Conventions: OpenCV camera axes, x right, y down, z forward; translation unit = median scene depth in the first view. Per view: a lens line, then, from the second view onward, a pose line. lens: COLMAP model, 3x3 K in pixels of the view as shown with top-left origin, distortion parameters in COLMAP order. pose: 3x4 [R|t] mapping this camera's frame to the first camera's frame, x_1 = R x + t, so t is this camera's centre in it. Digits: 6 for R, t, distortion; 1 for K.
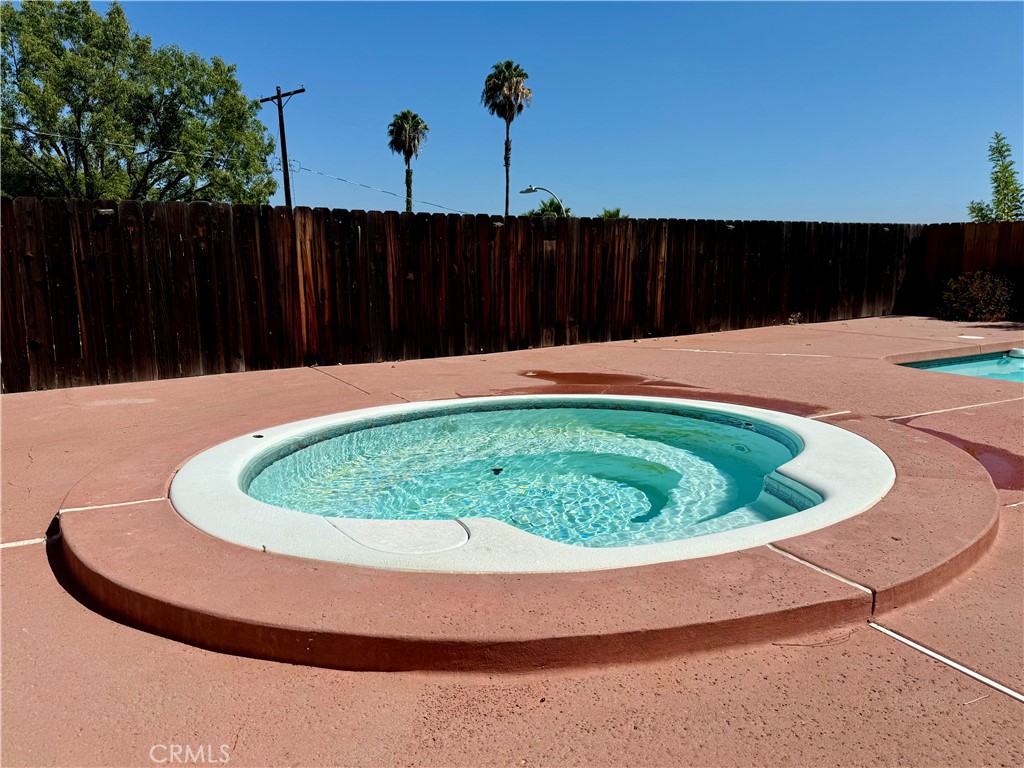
lens RADIAL K [[711.1, 0, 512.0], [0, 711.1, 384.0], [0, 0, 1]] dist [0.105624, -0.154523]
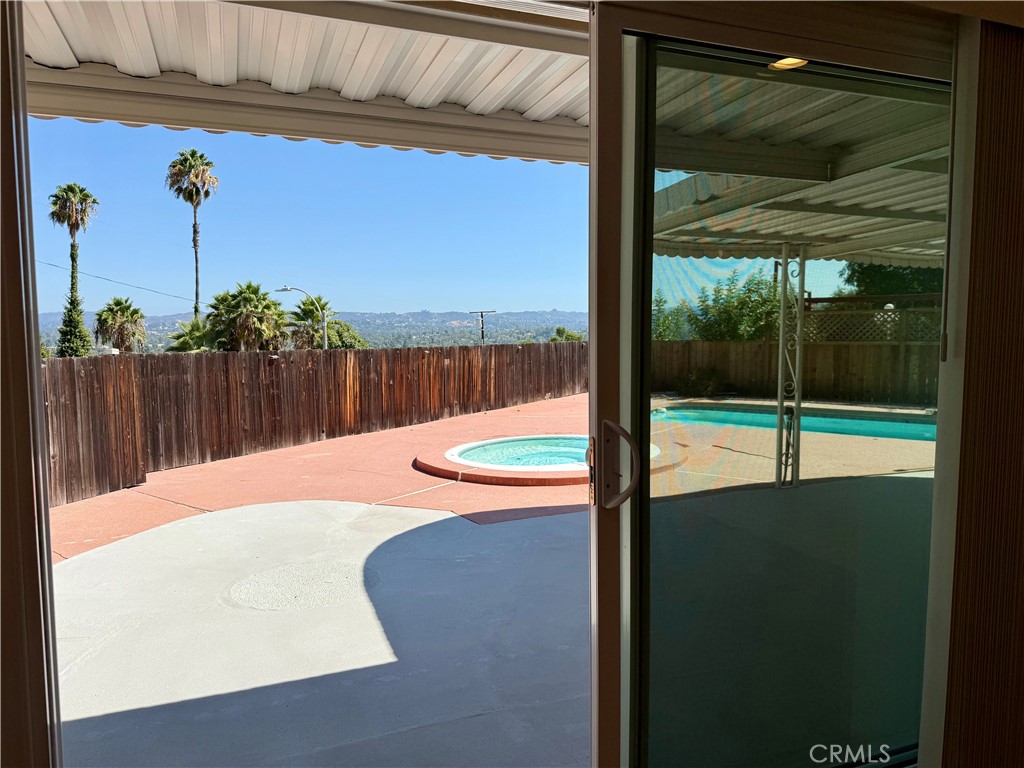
lens RADIAL K [[711.1, 0, 512.0], [0, 711.1, 384.0], [0, 0, 1]] dist [0.105624, -0.154523]
pose [[0.884116, -0.026671, 0.466505, -0.094698], [0.071287, 0.994382, -0.078252, 0.002094], [-0.461797, 0.102440, 0.881050, -0.096551]]
